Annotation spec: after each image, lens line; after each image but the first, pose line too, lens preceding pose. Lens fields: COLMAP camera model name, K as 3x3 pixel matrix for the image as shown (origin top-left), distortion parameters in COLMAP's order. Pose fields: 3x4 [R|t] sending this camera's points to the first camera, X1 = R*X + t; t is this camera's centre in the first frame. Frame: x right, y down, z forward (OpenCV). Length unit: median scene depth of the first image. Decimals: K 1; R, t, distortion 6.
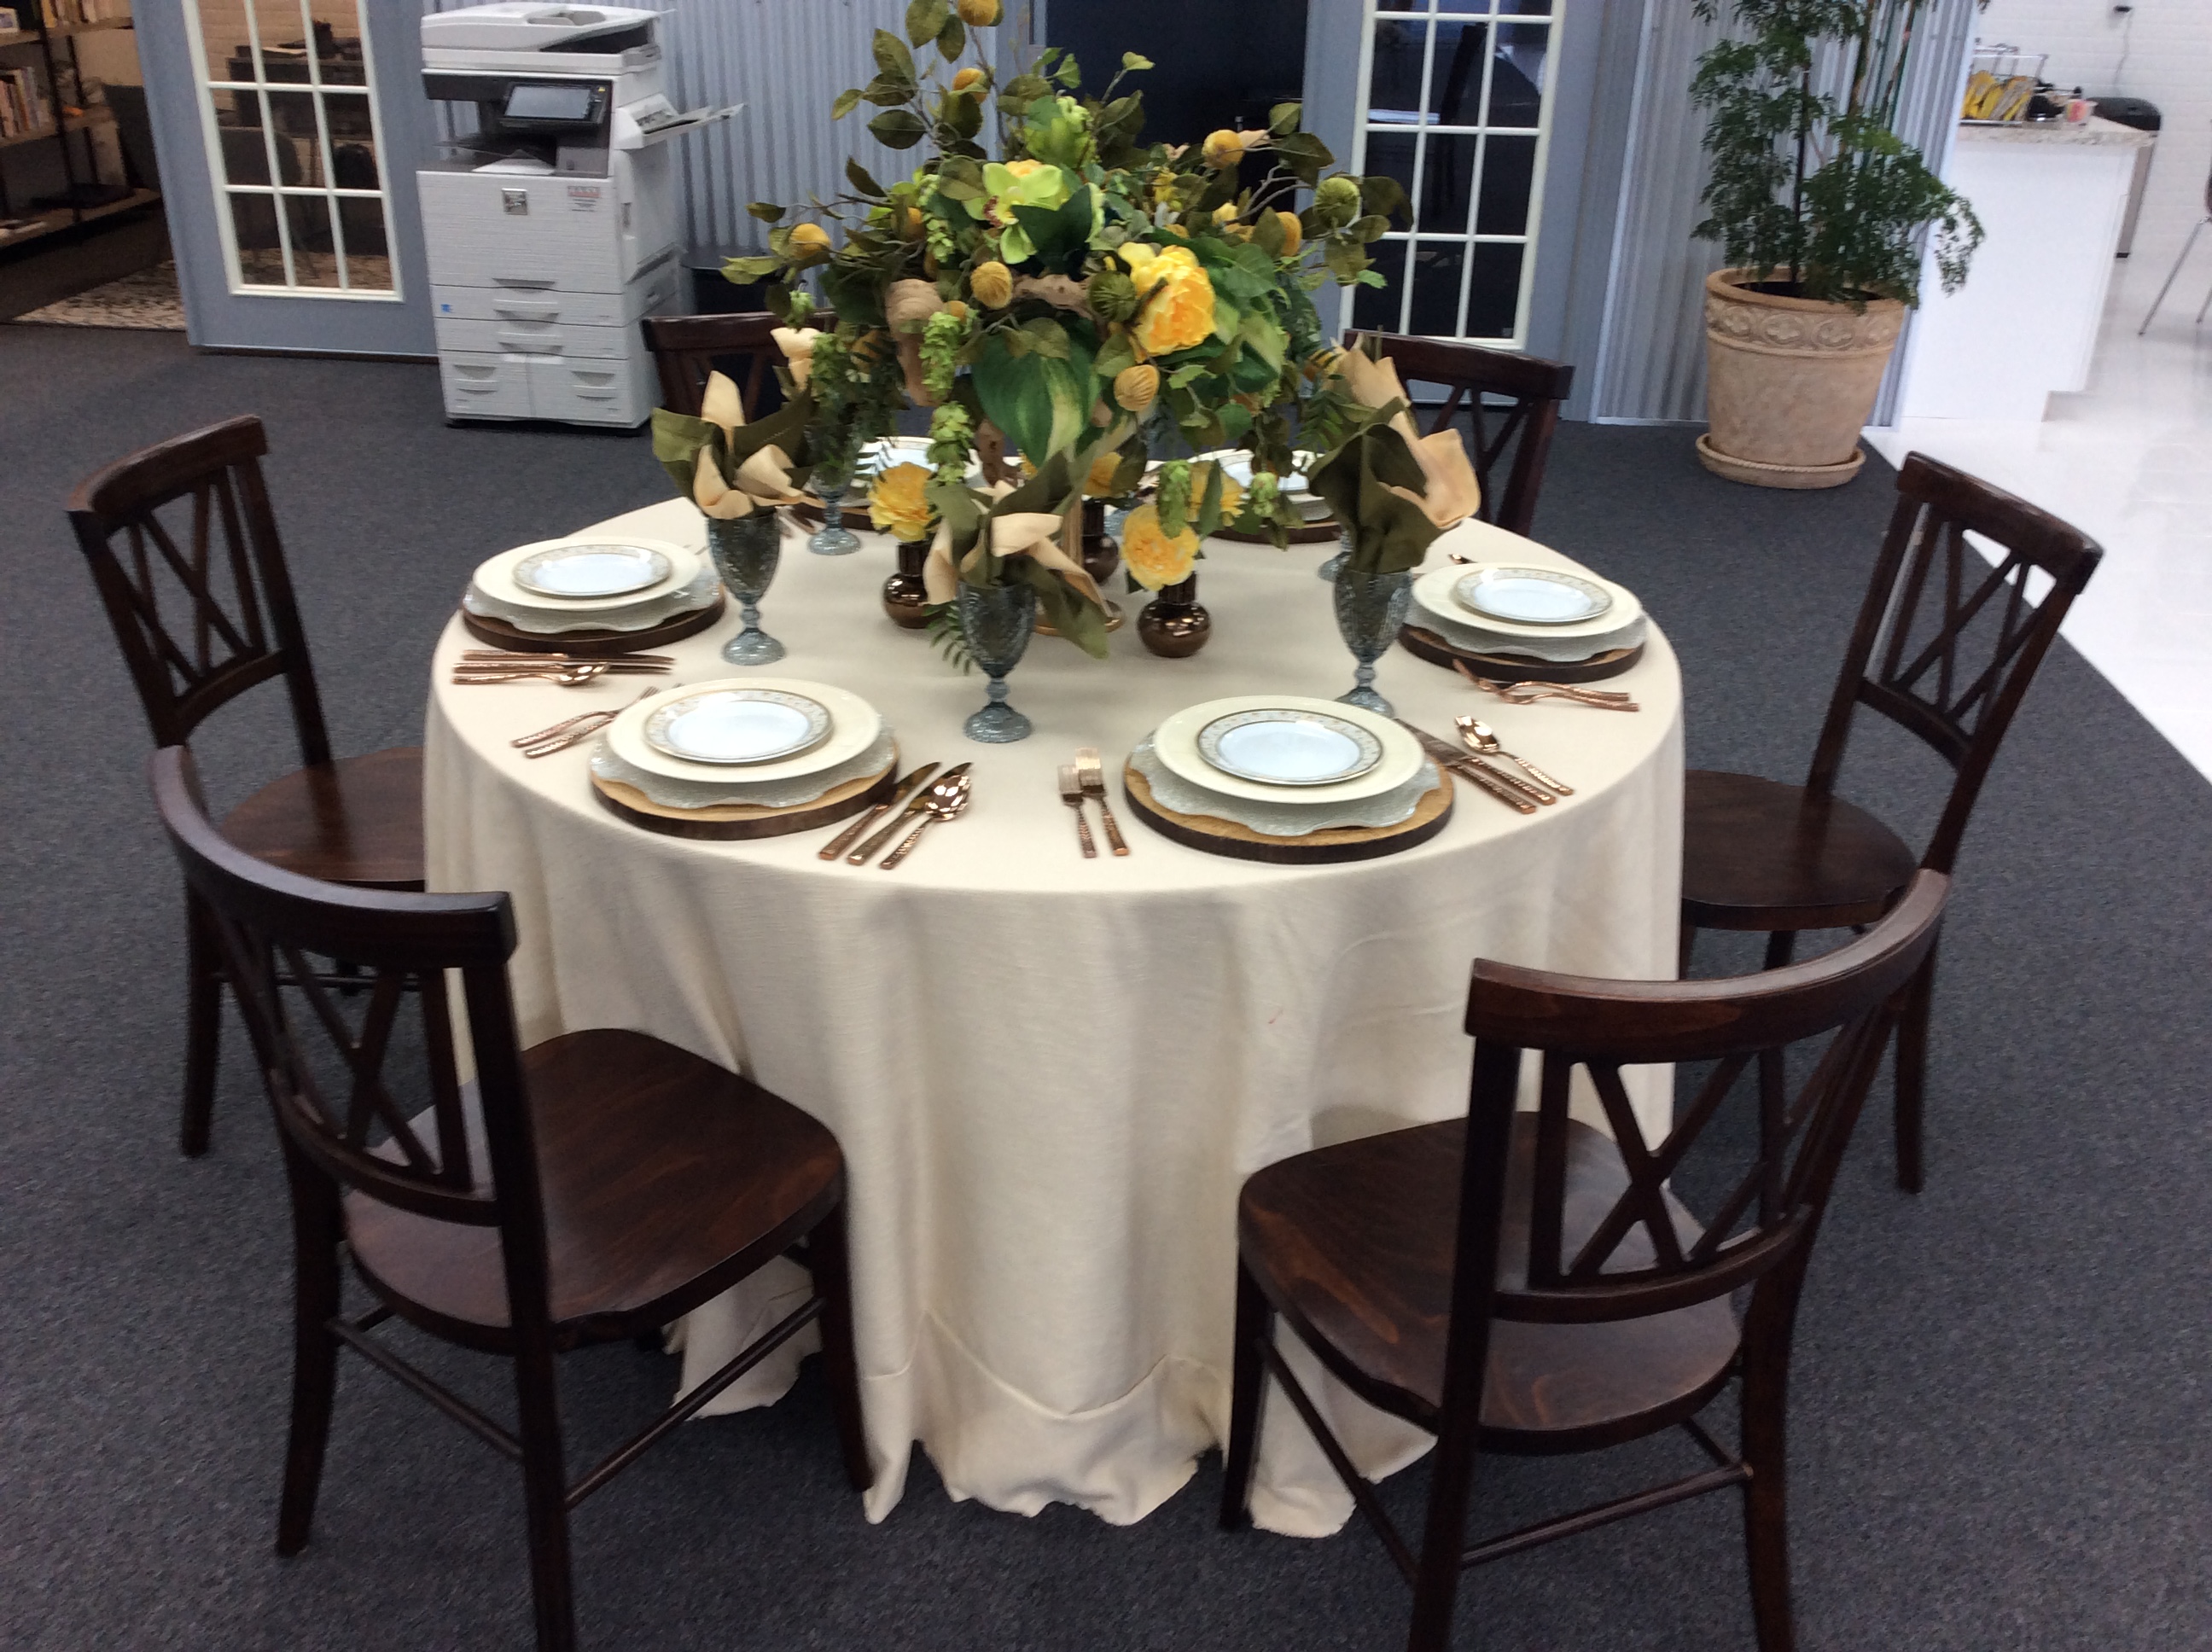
lens RADIAL K [[2027.4, 0, 1107.1], [0, 2027.4, 827.6], [0, 0, 1]] dist [-0.003678, 0.000000]
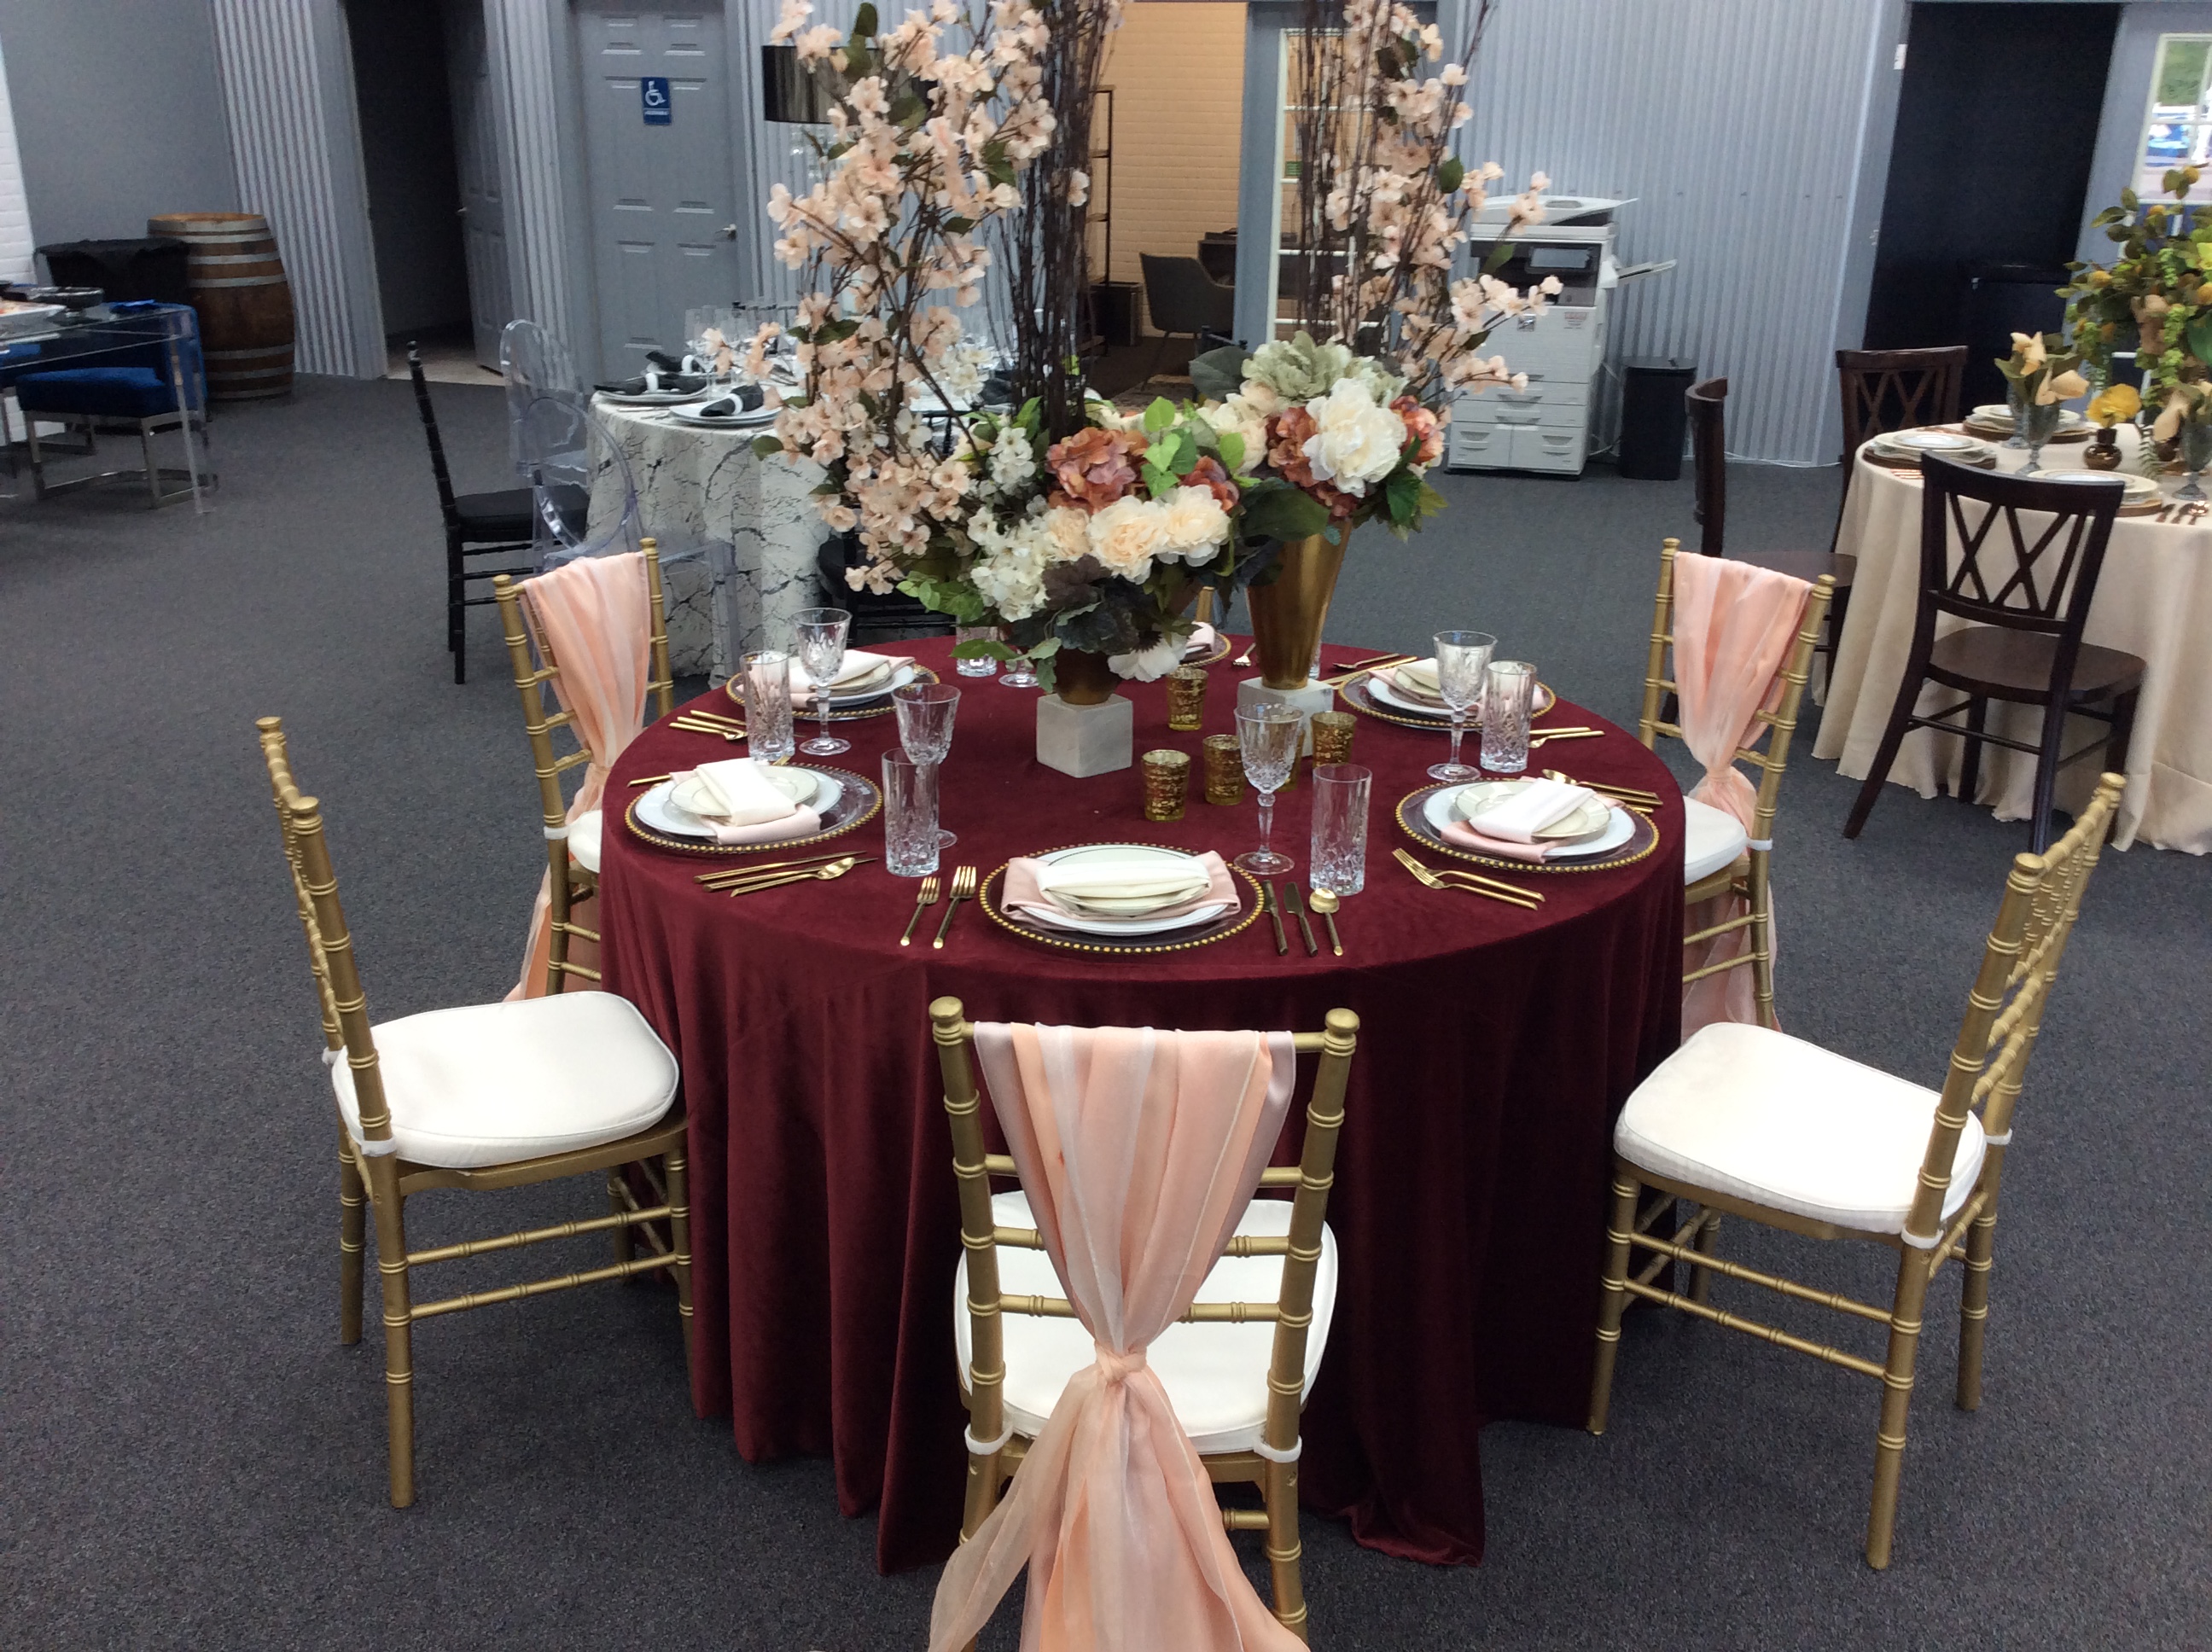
lens RADIAL K [[2027.4, 0, 1103.2], [0, 2027.4, 820.4], [0, 0, 1]] dist [-0.003678, 0.000000]
pose [[0.980158, 0.048888, -0.192093, -0.294885], [-0.067423, 0.993551, -0.091167, 0.222984], [0.186397, 0.102310, 0.977133, -0.507704]]
